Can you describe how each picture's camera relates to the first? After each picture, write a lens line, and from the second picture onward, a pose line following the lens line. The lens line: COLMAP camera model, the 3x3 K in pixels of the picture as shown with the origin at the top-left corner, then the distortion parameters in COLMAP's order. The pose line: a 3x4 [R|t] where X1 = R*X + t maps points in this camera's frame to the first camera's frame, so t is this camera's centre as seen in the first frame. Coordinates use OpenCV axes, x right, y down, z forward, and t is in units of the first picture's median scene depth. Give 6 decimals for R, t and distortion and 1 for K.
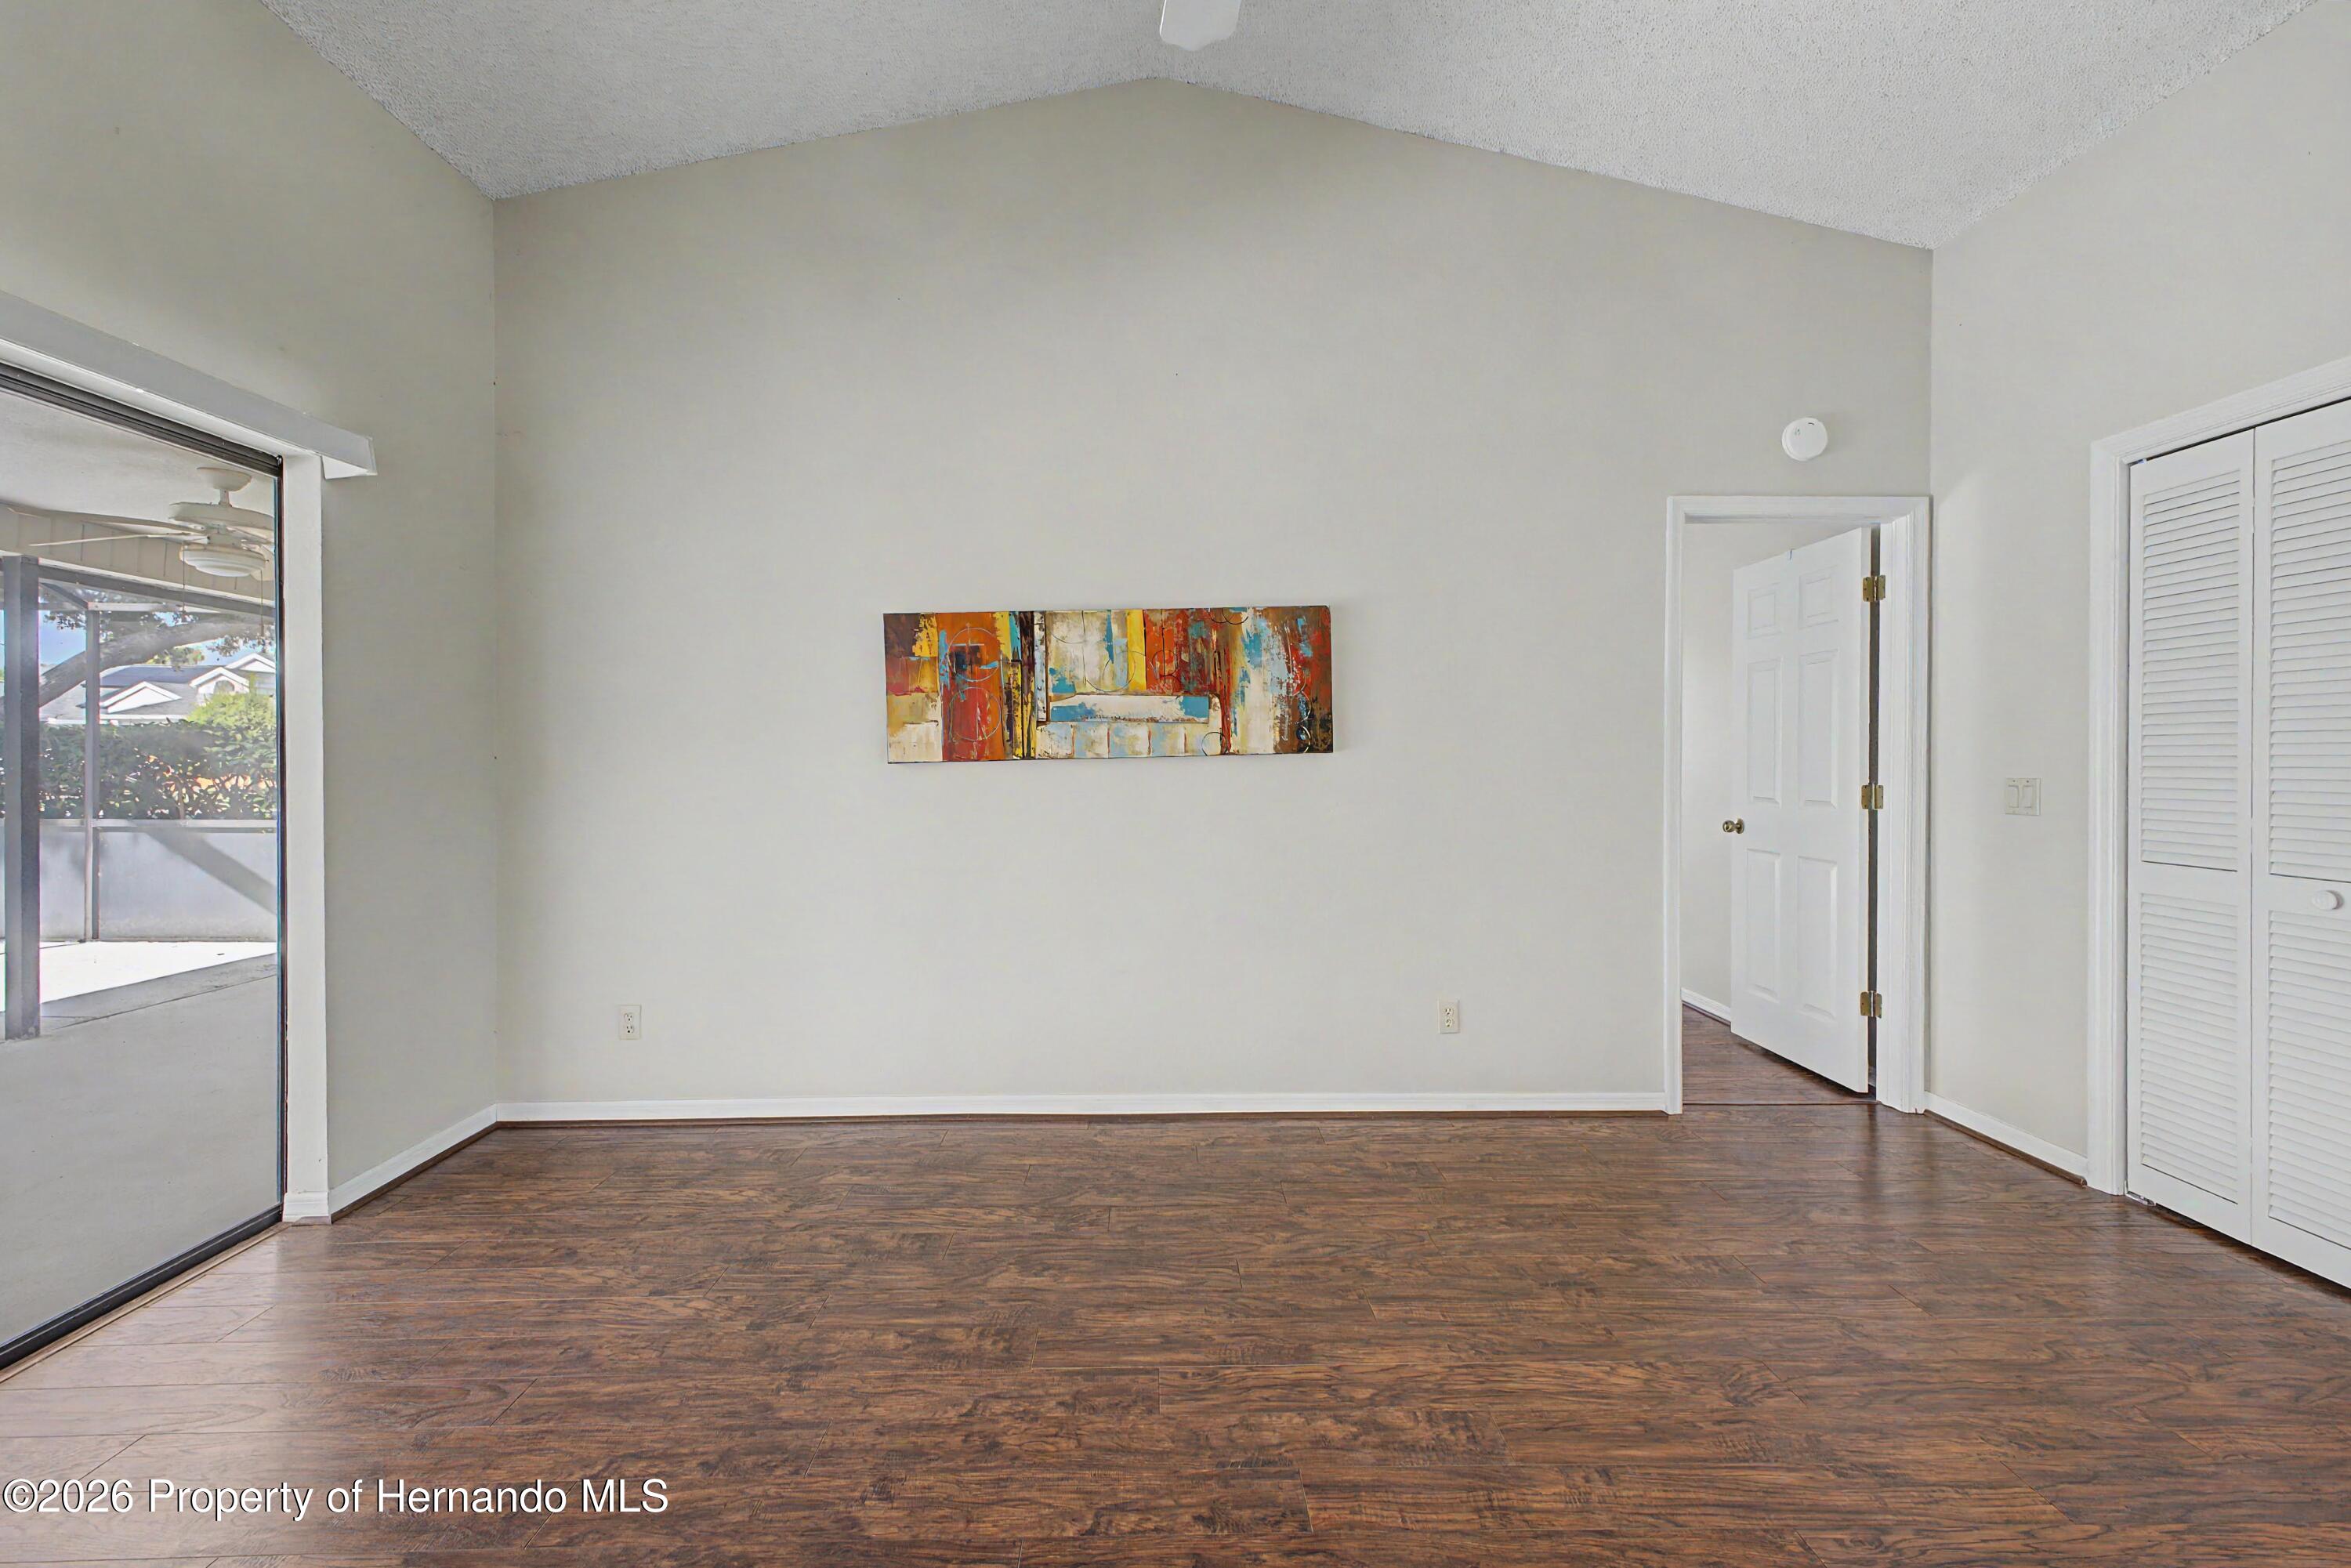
lens RADIAL K [[965.9, 0, 1176.9], [0, 965.9, 770.2], [0, 0, 1]] dist [0.018891, -0.000146]
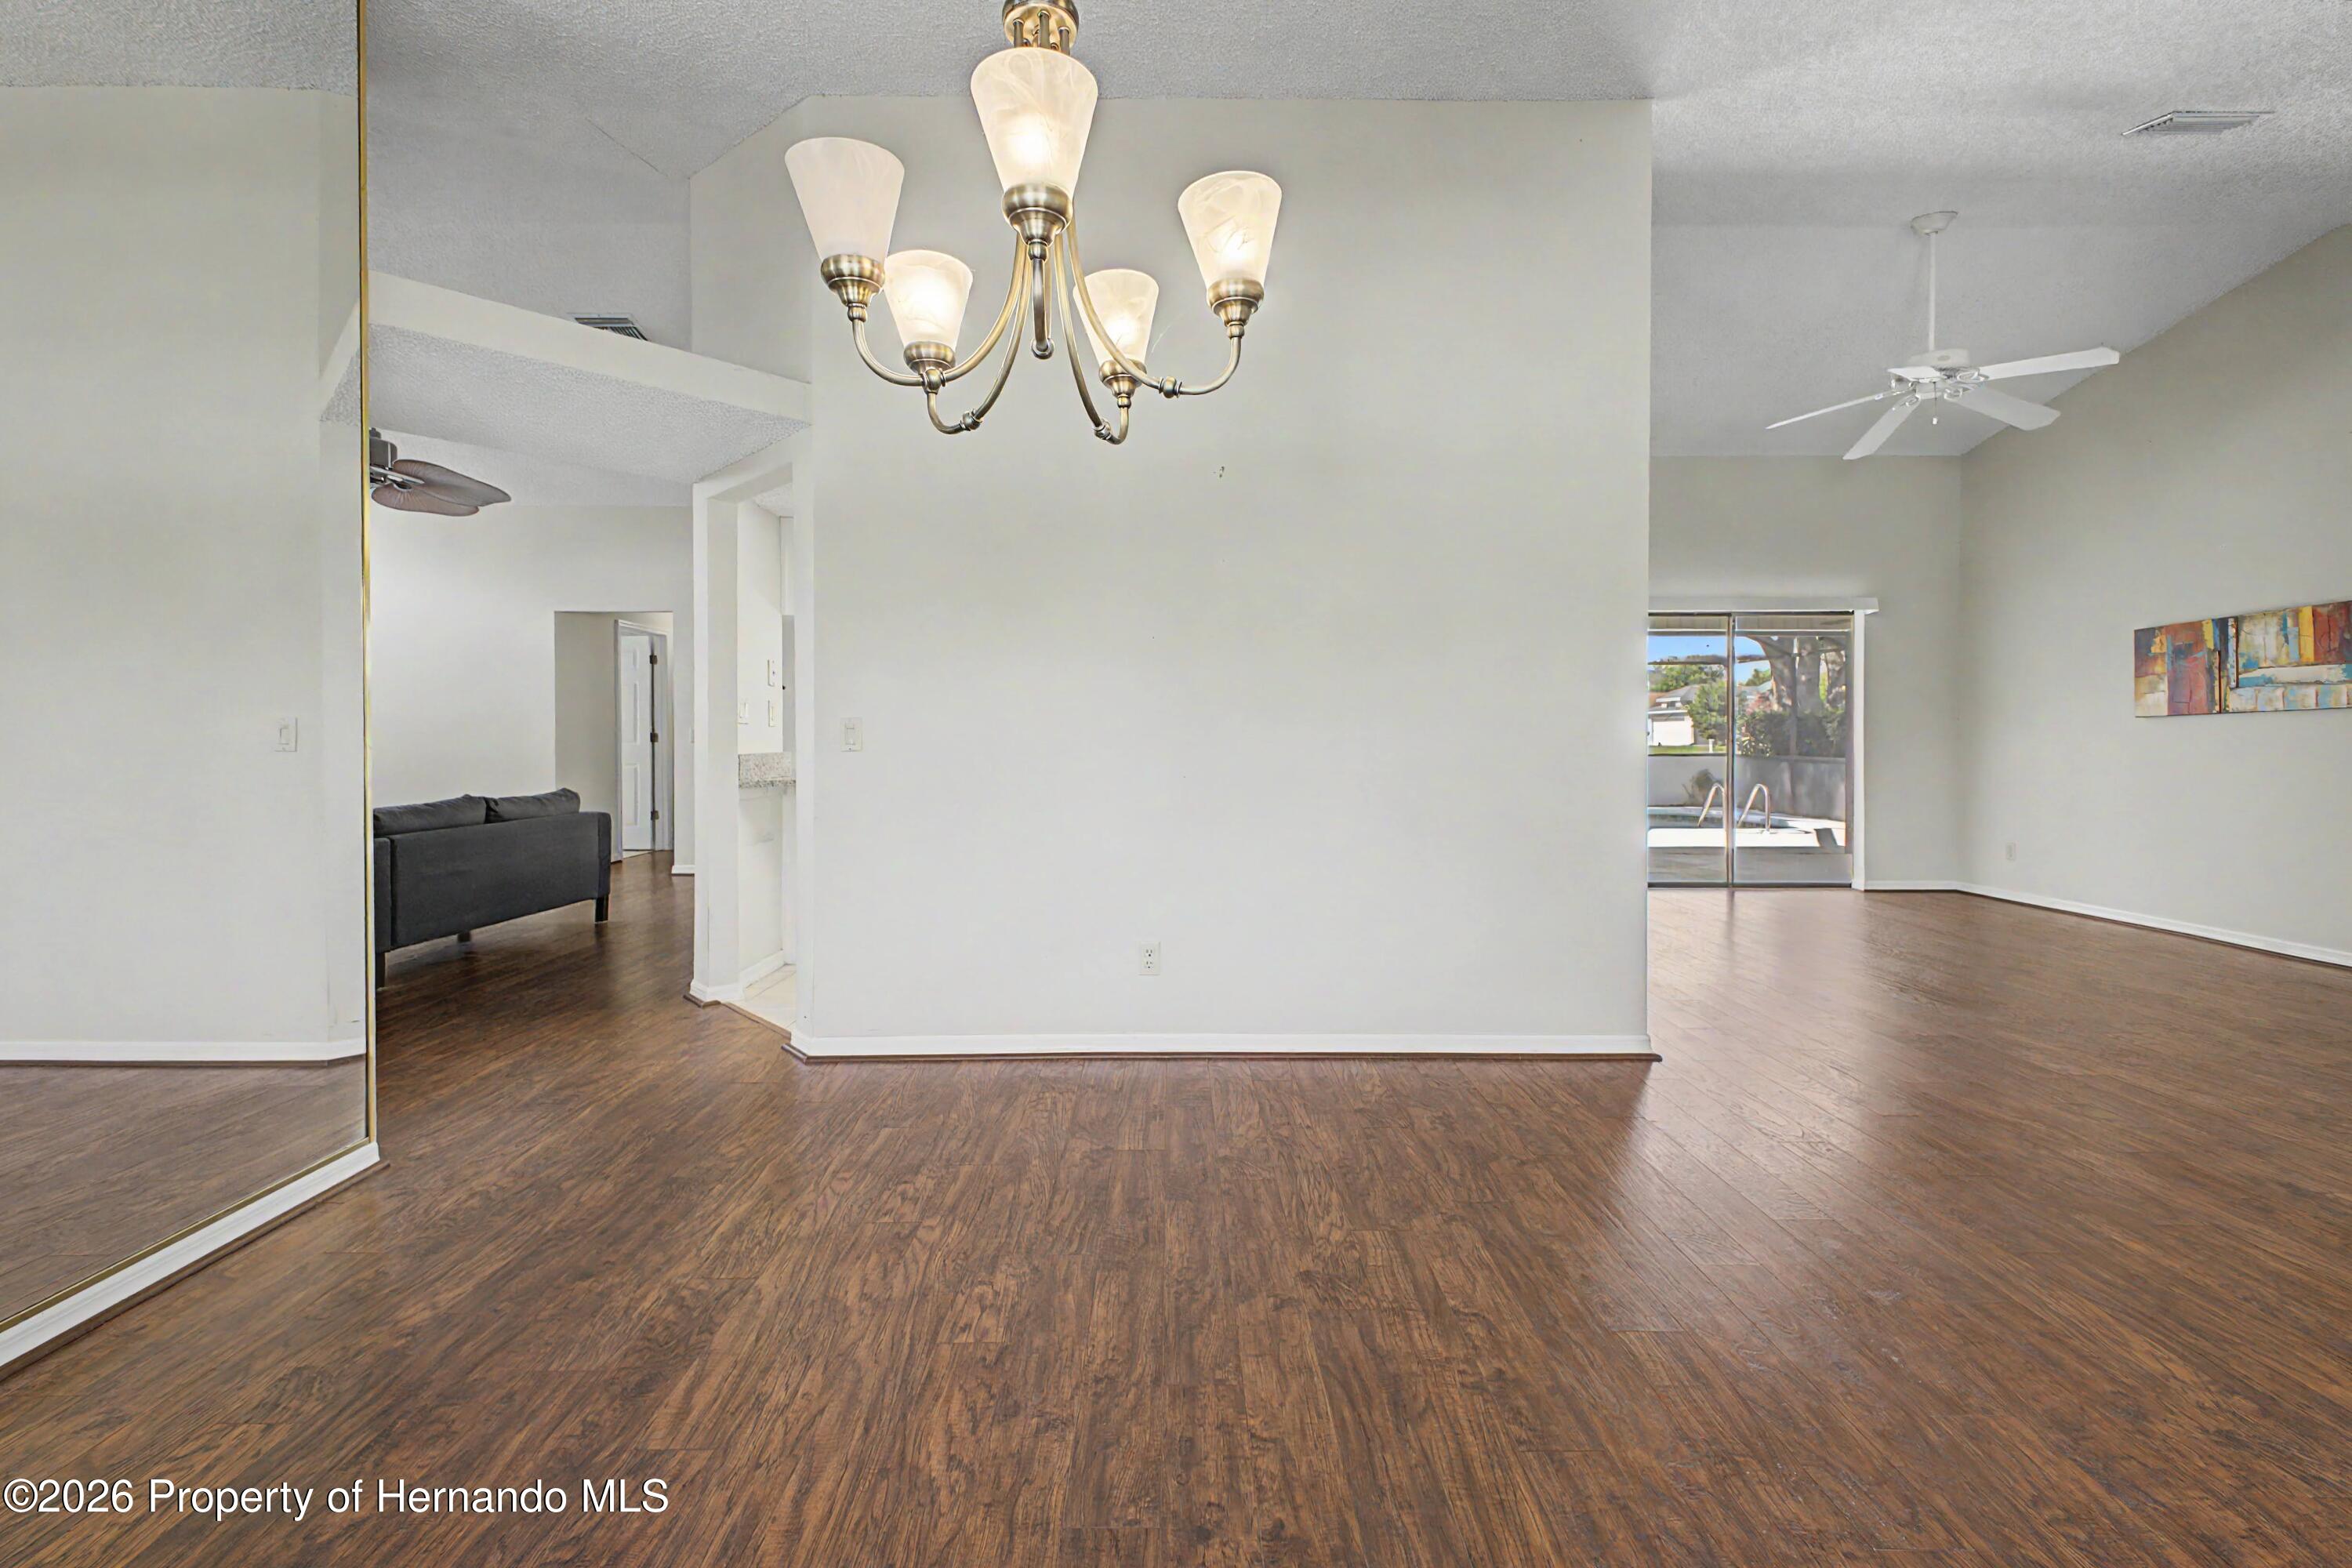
lens RADIAL K [[966.3, 0, 1177.4], [0, 966.3, 770.2], [0, 0, 1]] dist [0.018891, -0.000146]
pose [[-0.048979, 0.034319, -0.998210, 1.516615], [-0.000528, 0.999409, 0.034386, 0.027190], [0.998800, 0.002211, -0.048931, -0.601552]]
